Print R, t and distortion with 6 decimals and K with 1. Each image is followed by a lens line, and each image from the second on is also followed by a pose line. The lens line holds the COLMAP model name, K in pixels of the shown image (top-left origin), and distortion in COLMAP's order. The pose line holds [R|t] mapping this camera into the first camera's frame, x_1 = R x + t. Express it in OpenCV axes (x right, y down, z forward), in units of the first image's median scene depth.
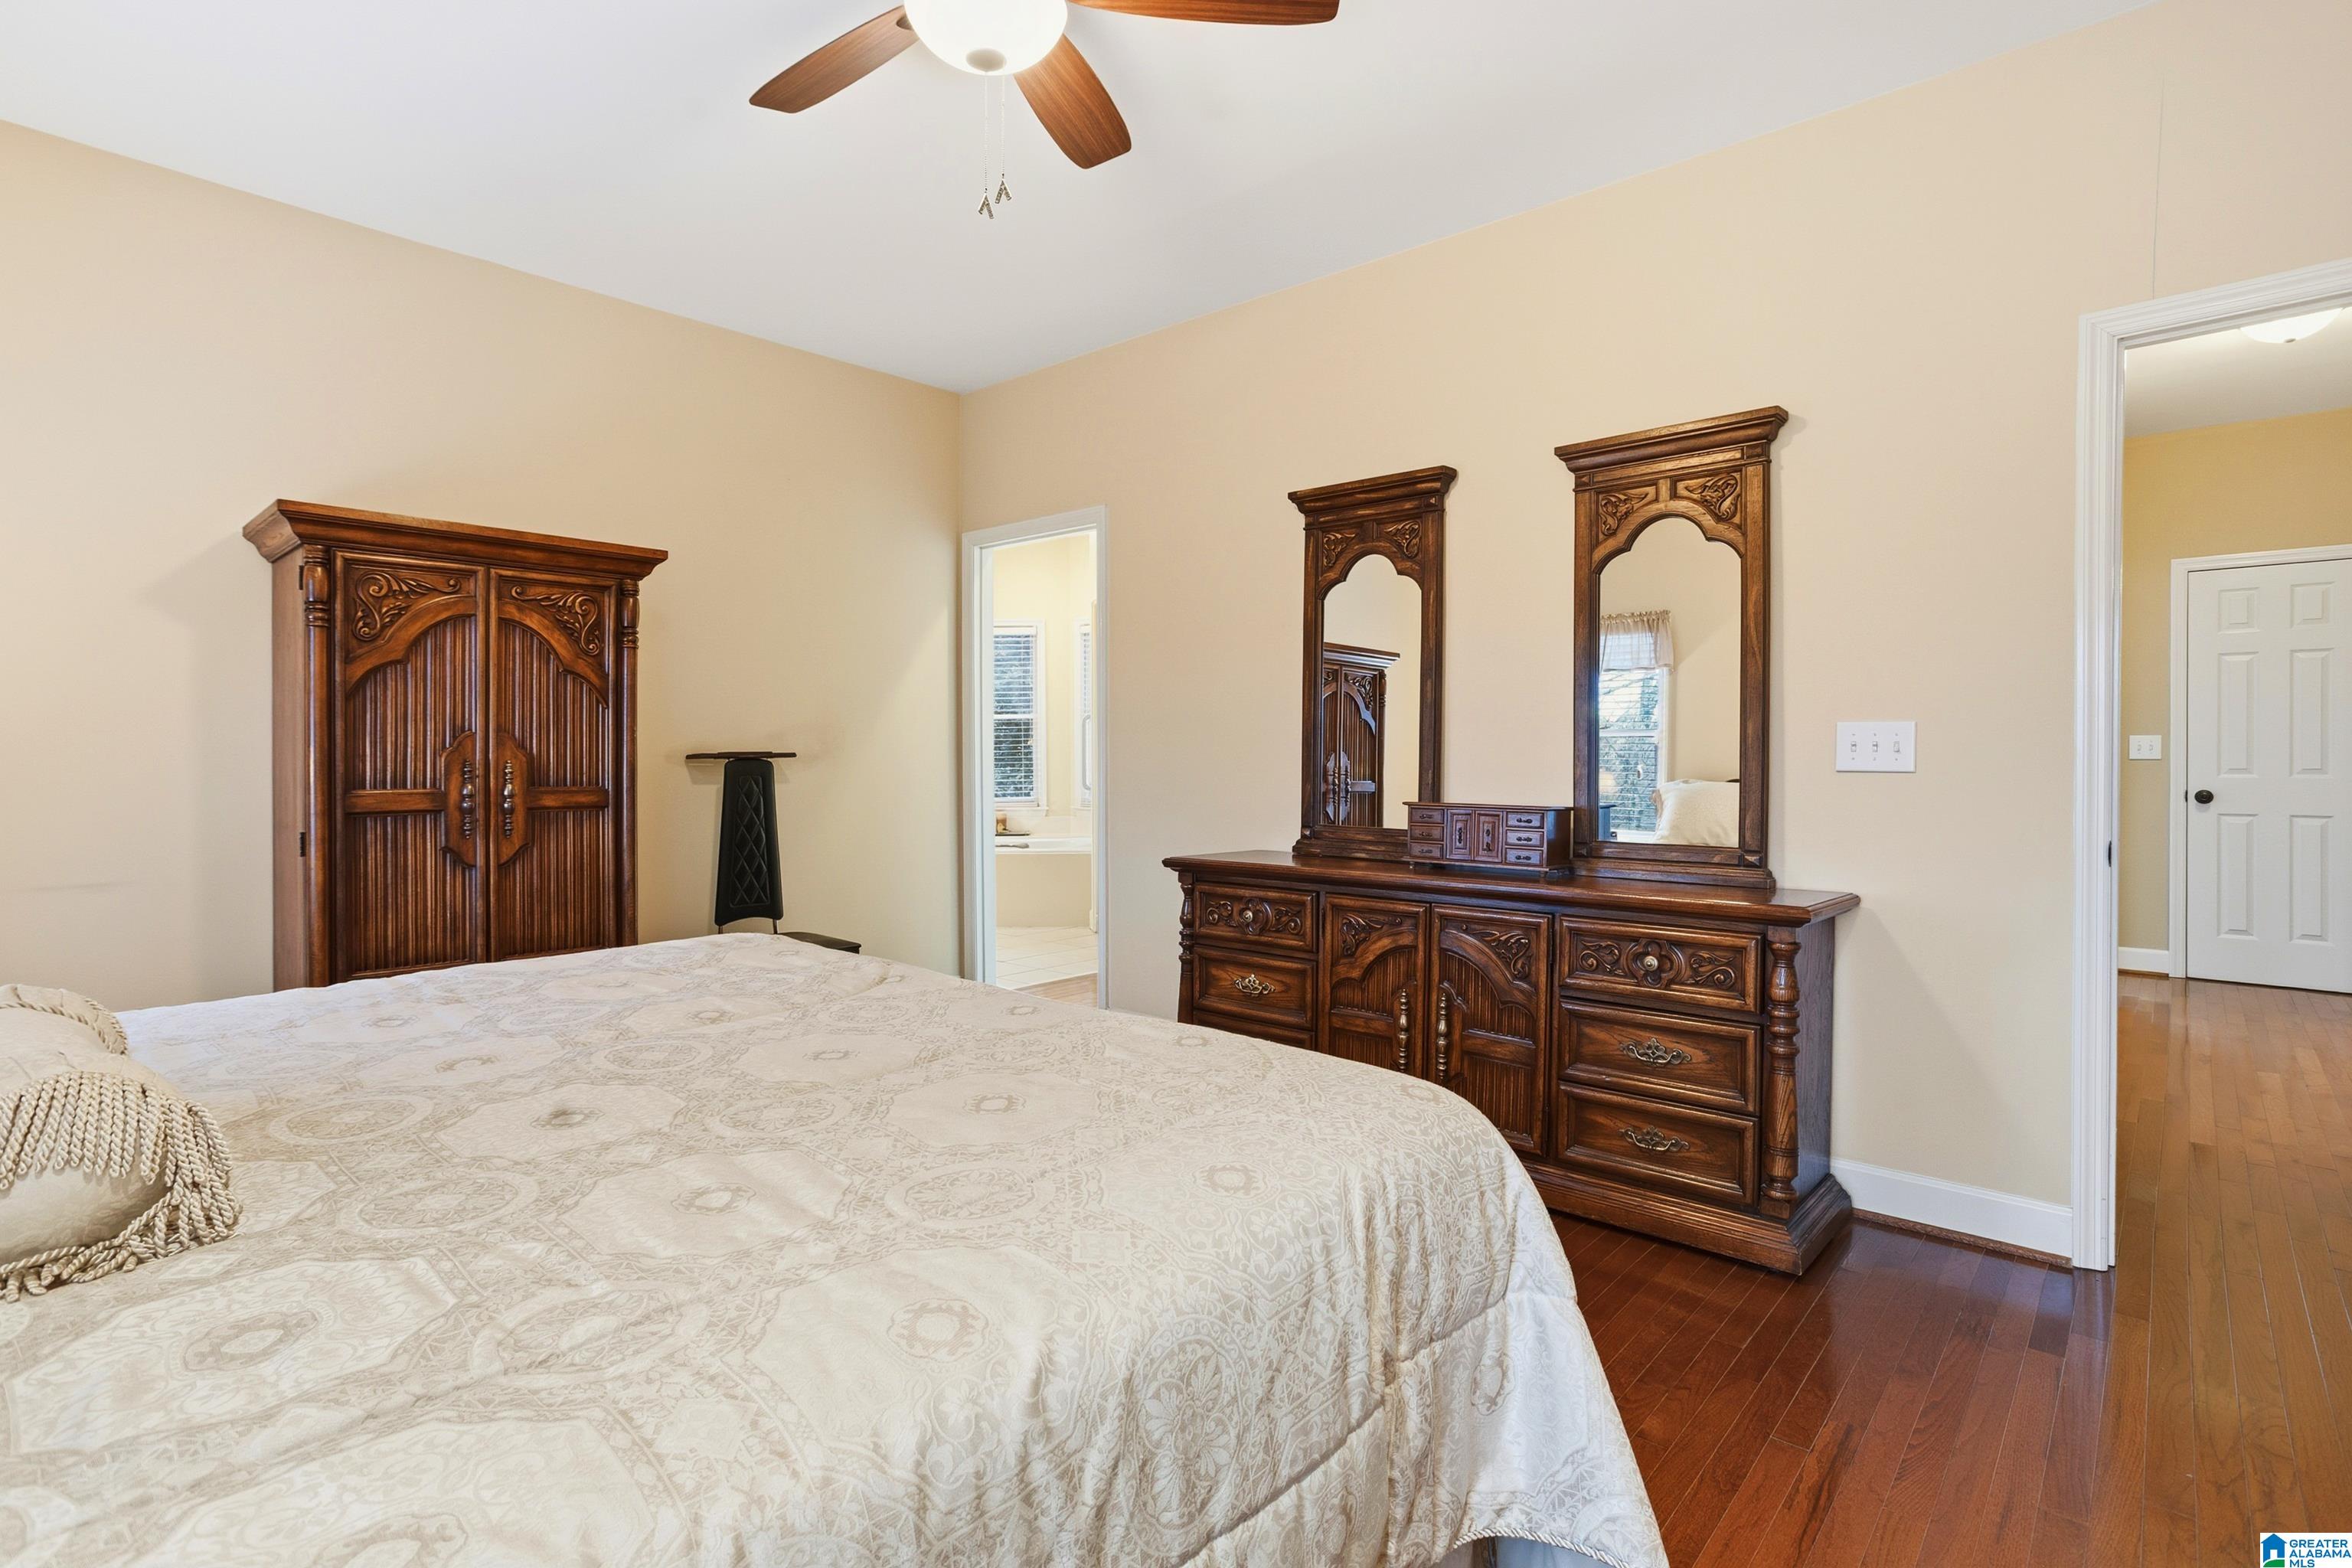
lens RADIAL K [[1154.6, 0, 1188.6], [0, 1154.6, 774.0], [0, 0, 1]] dist [-0.030633, 0.019246]
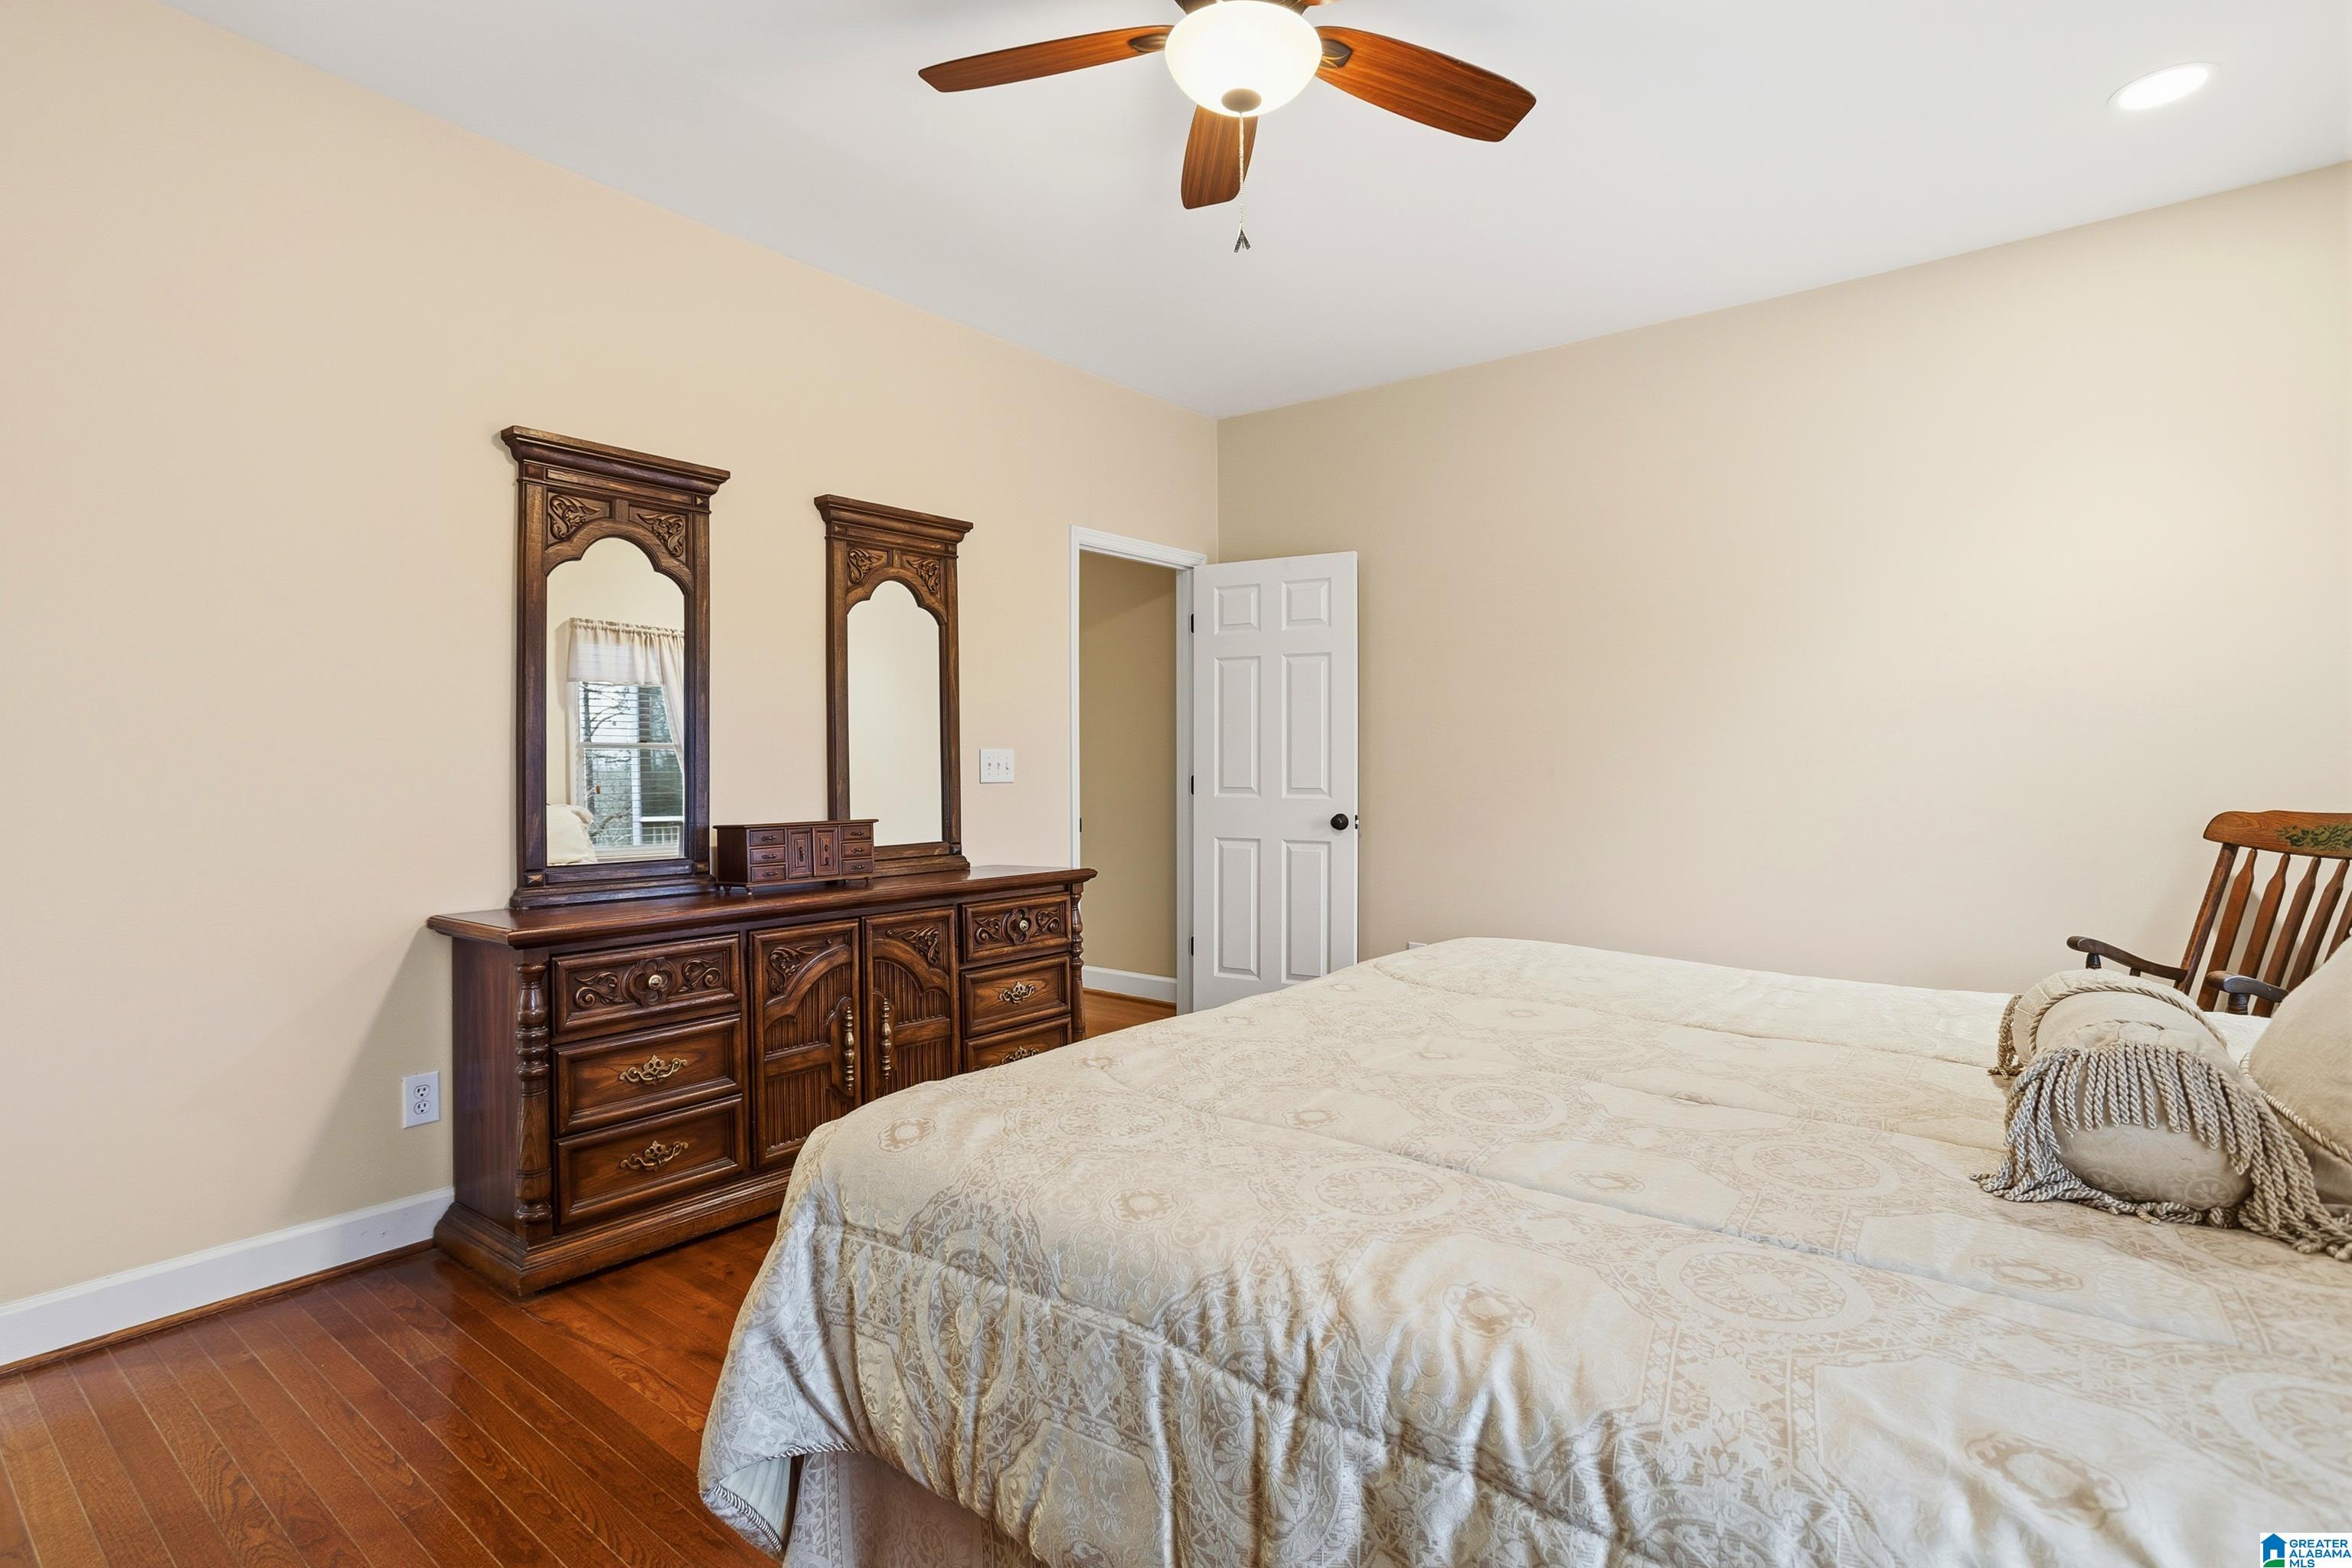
lens RADIAL K [[1173.6, 0, 1186.0], [0, 1173.6, 775.3], [0, 0, 1]] dist [0.002697, 0.000049]
pose [[-0.042395, -0.007709, 0.999071, -0.830865], [0.026045, 0.999622, 0.008819, -0.016693], [-0.998761, 0.026395, -0.042178, 0.726235]]
